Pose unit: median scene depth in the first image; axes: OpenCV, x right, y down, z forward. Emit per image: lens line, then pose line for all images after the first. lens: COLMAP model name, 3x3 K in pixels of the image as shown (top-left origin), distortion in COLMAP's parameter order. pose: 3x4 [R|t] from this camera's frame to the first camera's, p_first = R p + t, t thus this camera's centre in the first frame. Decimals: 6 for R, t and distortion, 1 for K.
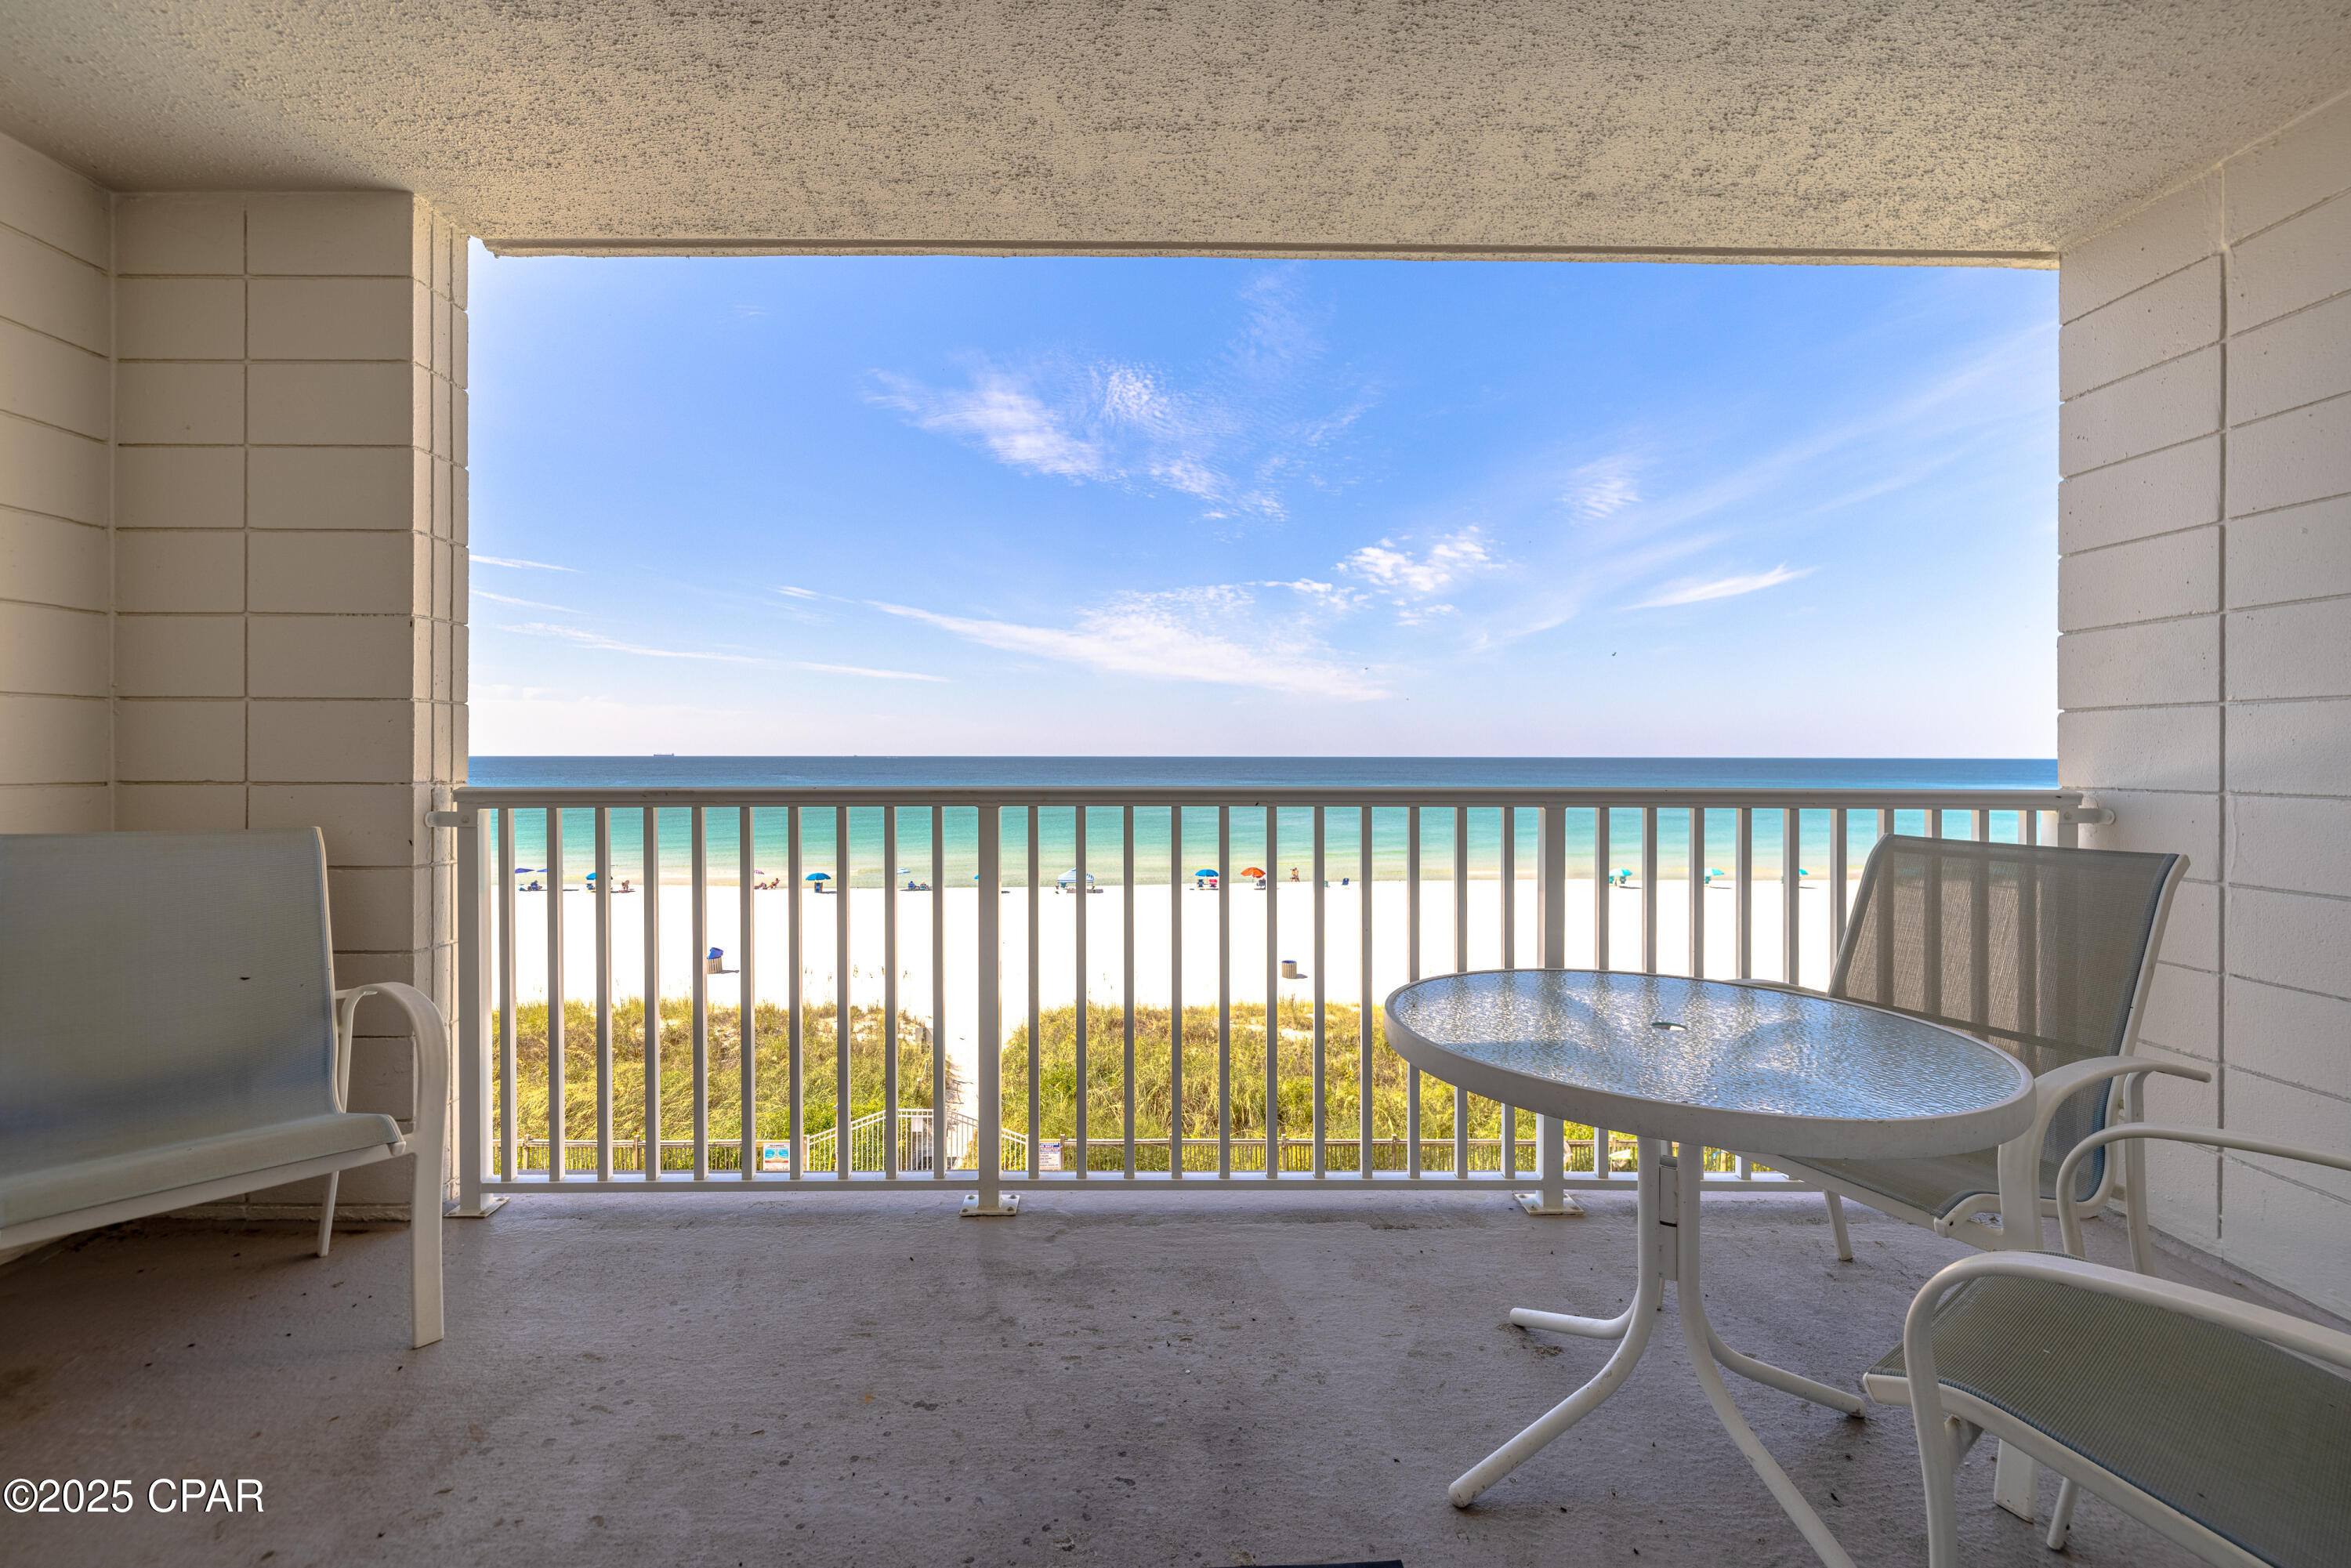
lens RADIAL K [[998.8, 0, 1120.6], [0, 998.8, 770.3], [0, 0, 1]] dist [0.002110, -0.000222]
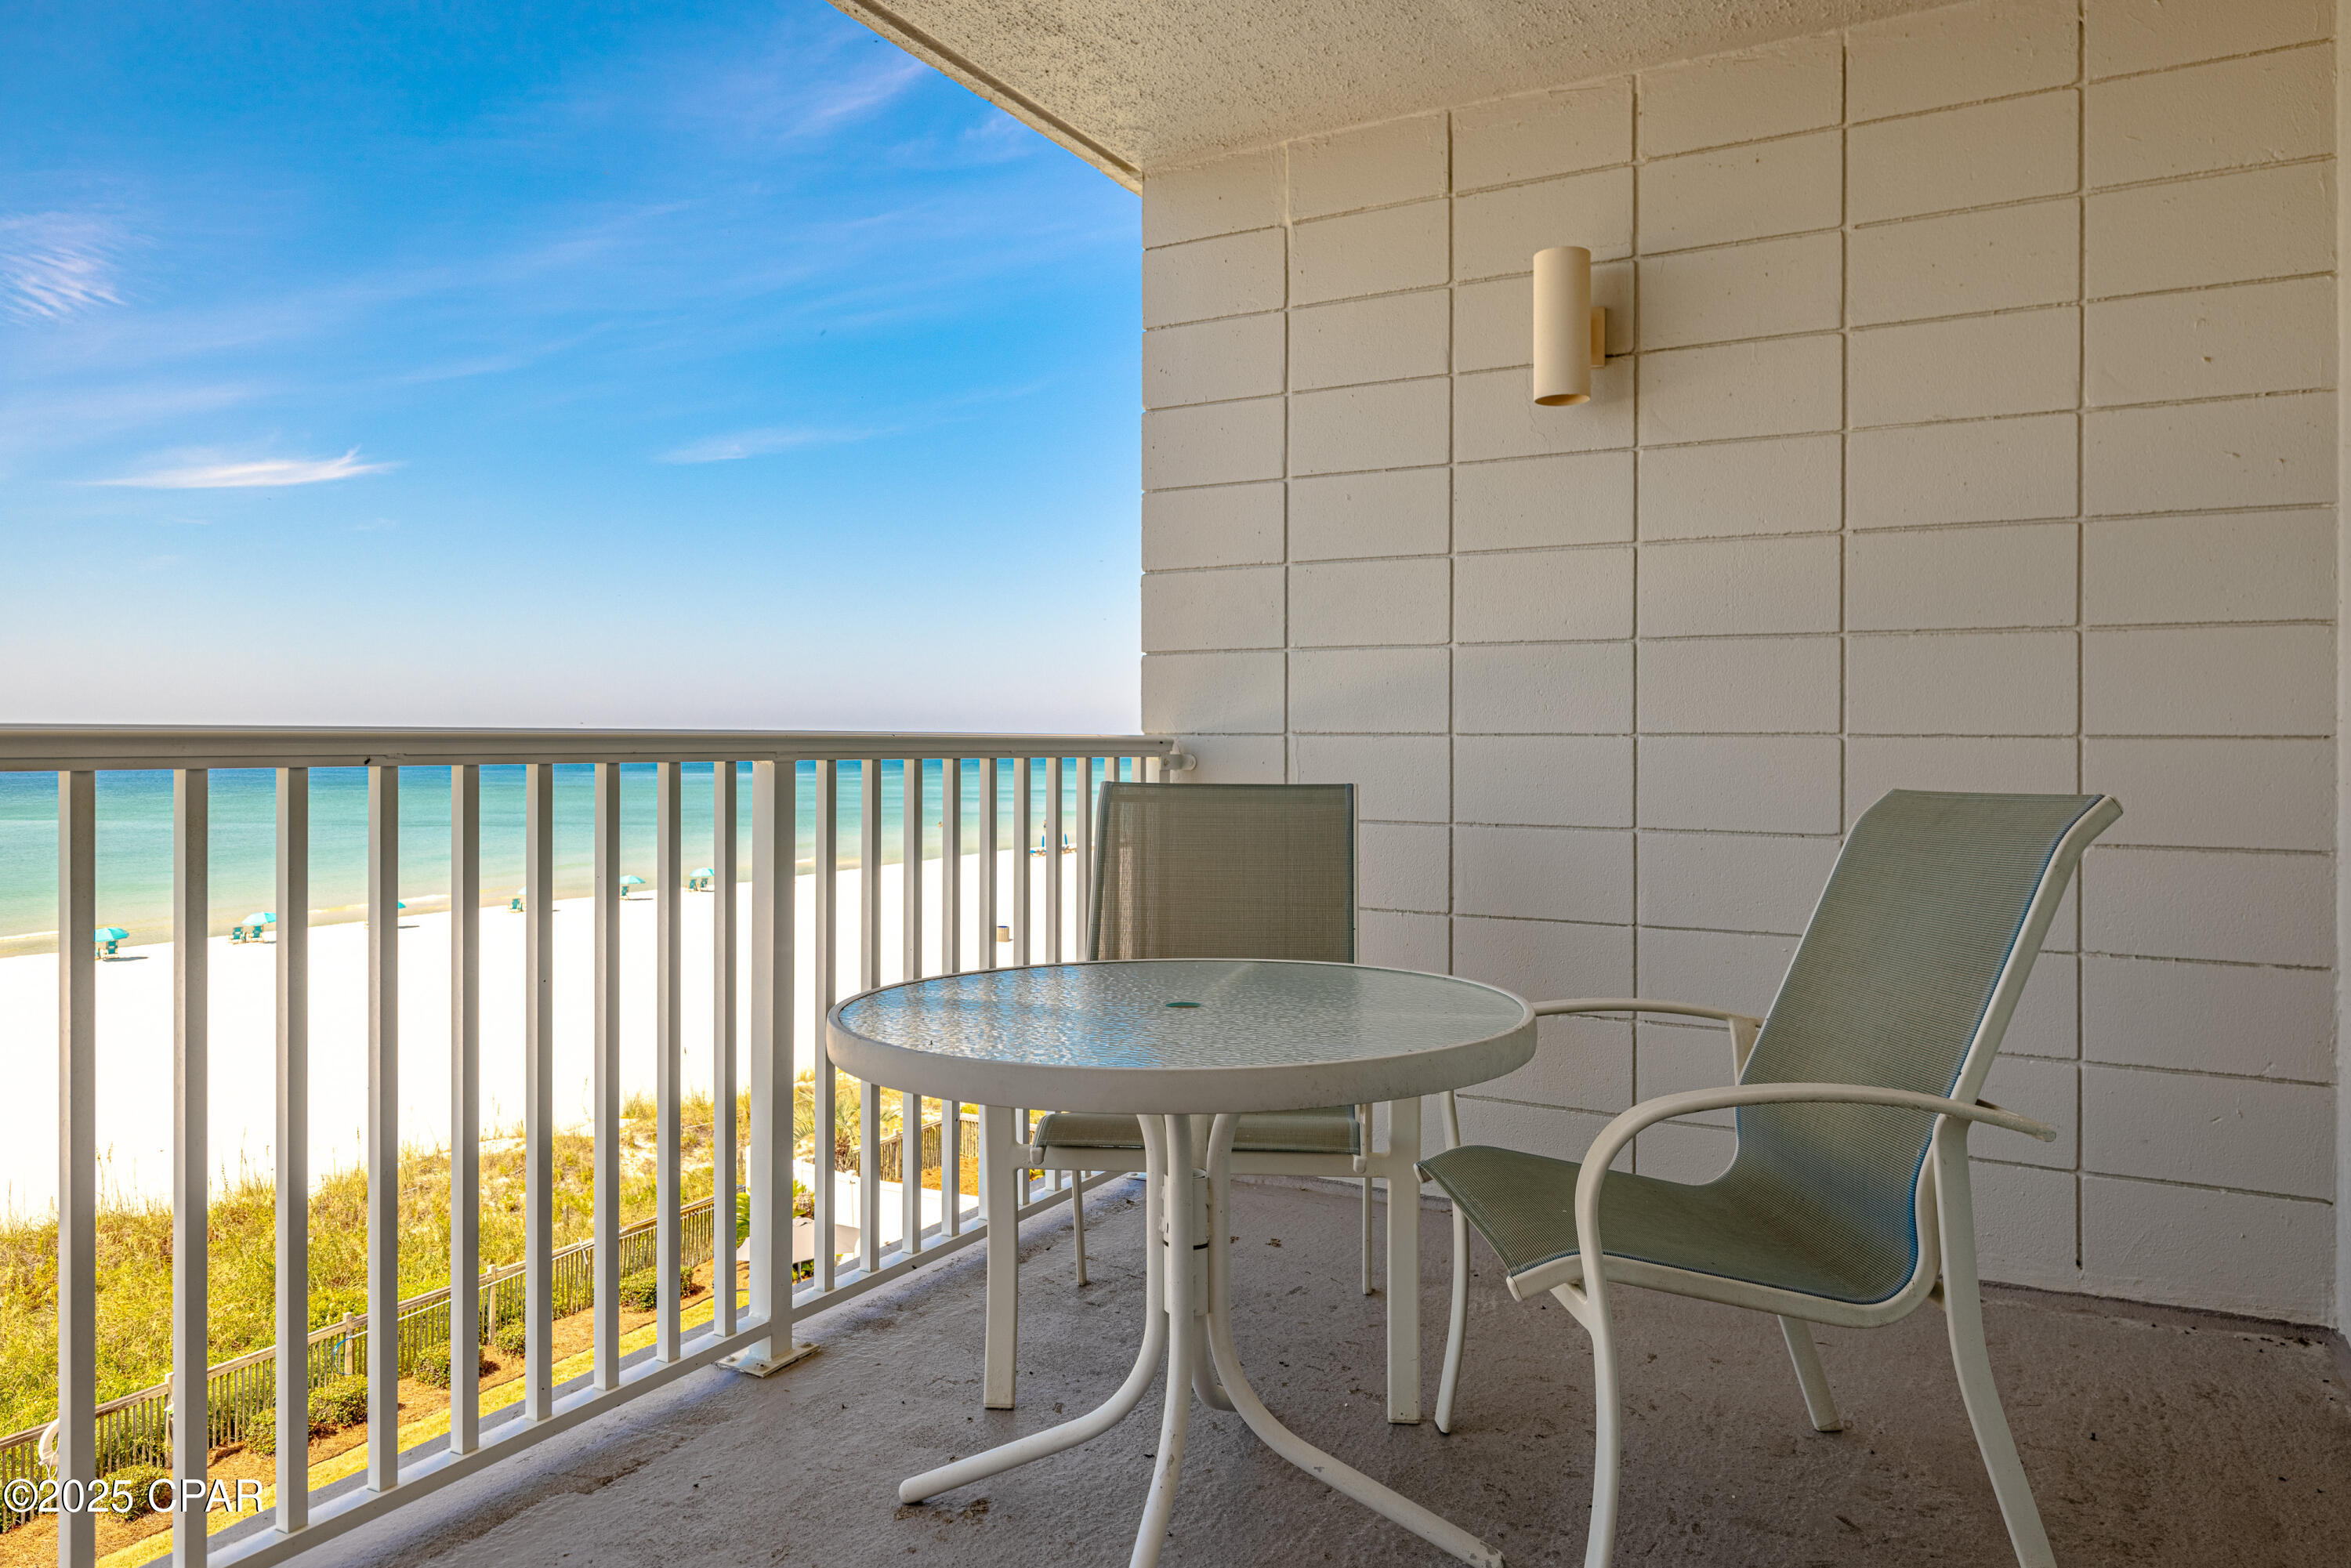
lens RADIAL K [[1583.8, 0, 1179.5], [0, 1583.8, 749.0], [0, 0, 1]] dist [0.007656, 0.006577]
pose [[0.484430, -0.005900, 0.874810, -0.378229], [0.011673, 0.999932, 0.000280, 0.032529], [-0.874752, 0.010076, 0.484465, 0.250641]]
